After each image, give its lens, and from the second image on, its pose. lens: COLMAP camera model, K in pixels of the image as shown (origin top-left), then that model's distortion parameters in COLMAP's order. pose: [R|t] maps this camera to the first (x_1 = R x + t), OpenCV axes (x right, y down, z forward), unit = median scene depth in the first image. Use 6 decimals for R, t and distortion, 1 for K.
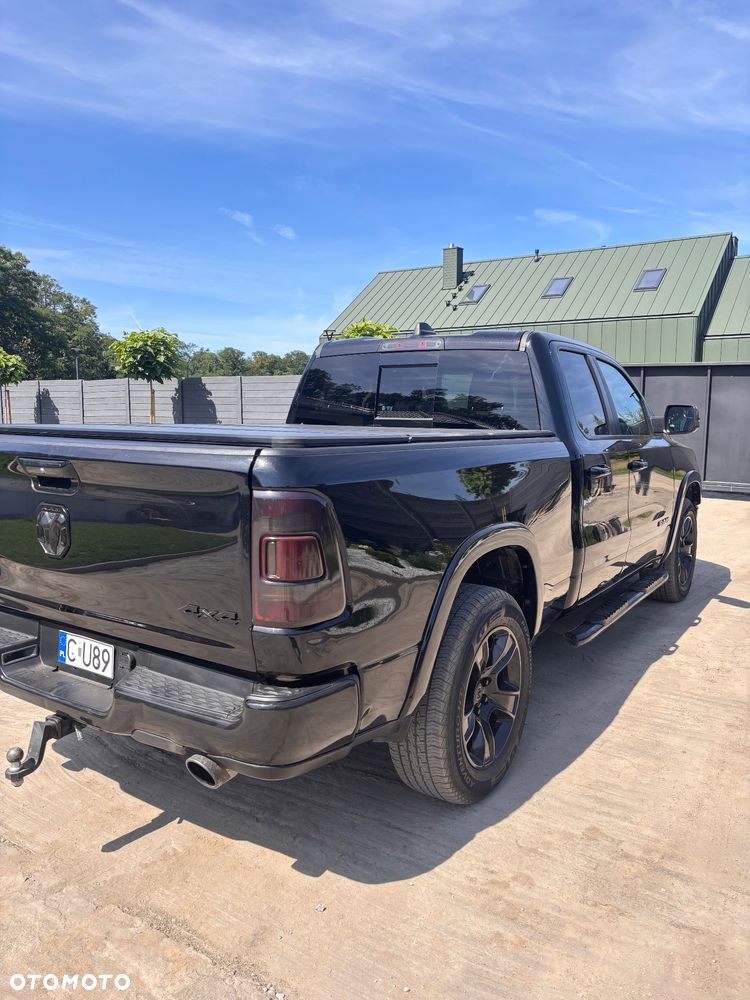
lens RADIAL K [[755.0, 0, 372.0], [0, 755.0, 499.3], [0, 0, 1]] dist [0.006814, 0.002337]
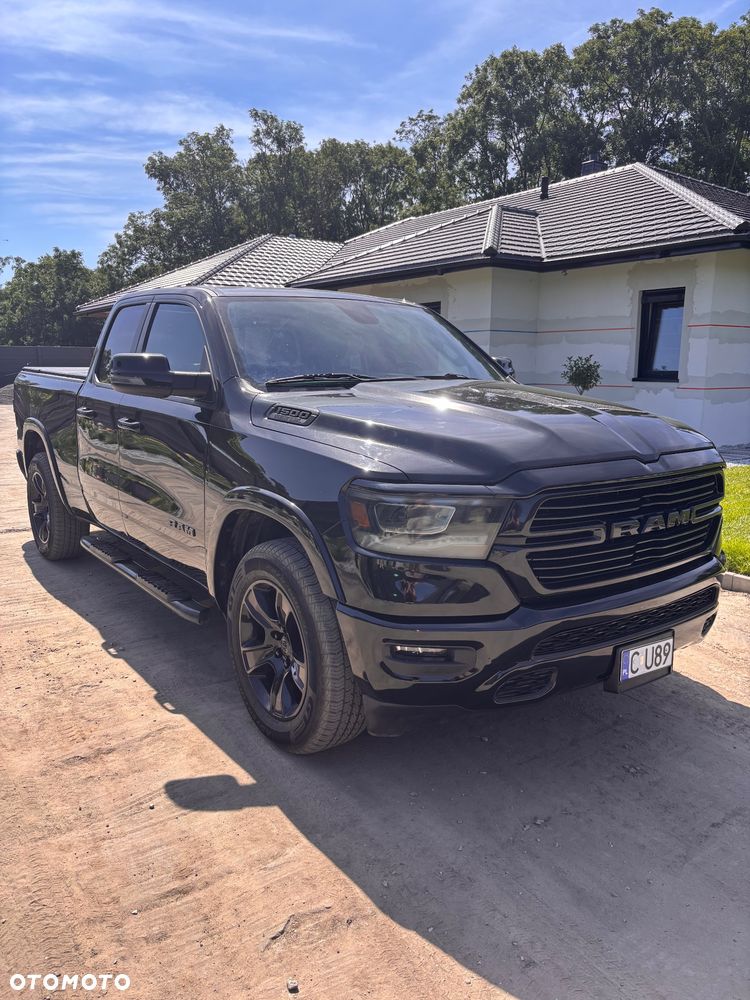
lens RADIAL K [[755.0, 0, 372.0], [0, 755.0, 499.3], [0, 0, 1]] dist [0.006814, 0.002337]
pose [[-0.337055, 0.165599, -0.926807, 0.985985], [-0.129209, 0.966959, 0.219763, -0.168749], [0.932577, 0.193824, -0.304521, 1.412005]]
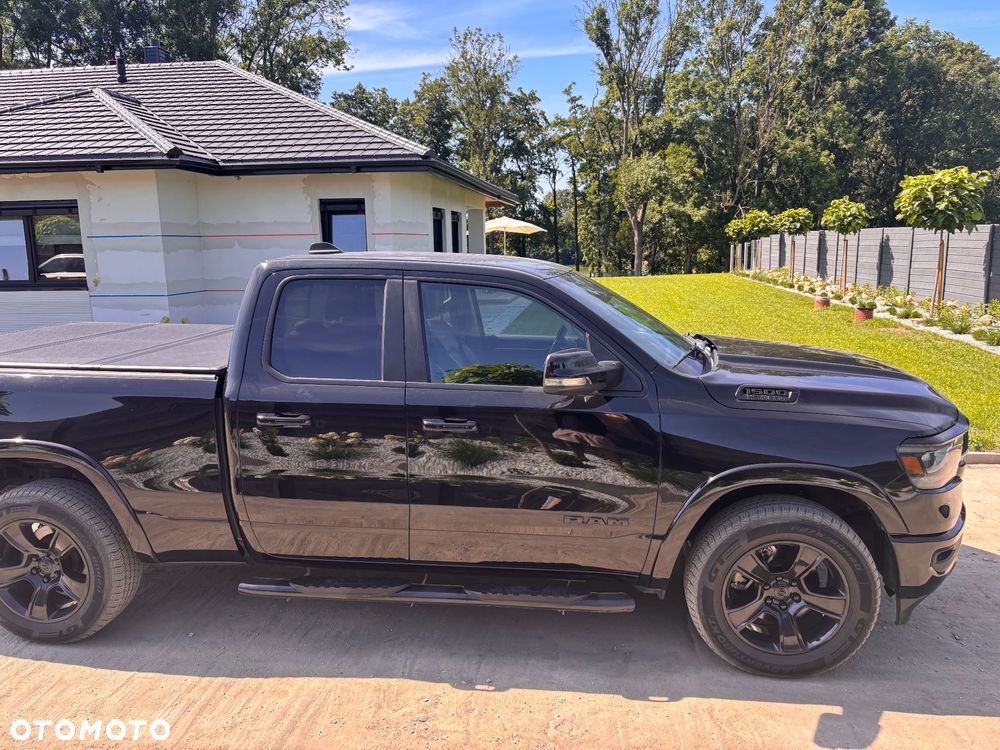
lens RADIAL K [[755.0, 0, 500.0], [0, 755.0, 375.0], [0, 0, 1]] dist [0.006814, 0.002337]
pose [[0.461187, 0.149993, -0.874533, 0.930479], [-0.104362, 0.987937, 0.114407, -0.163293], [0.881144, 0.038505, 0.471277, 0.640219]]
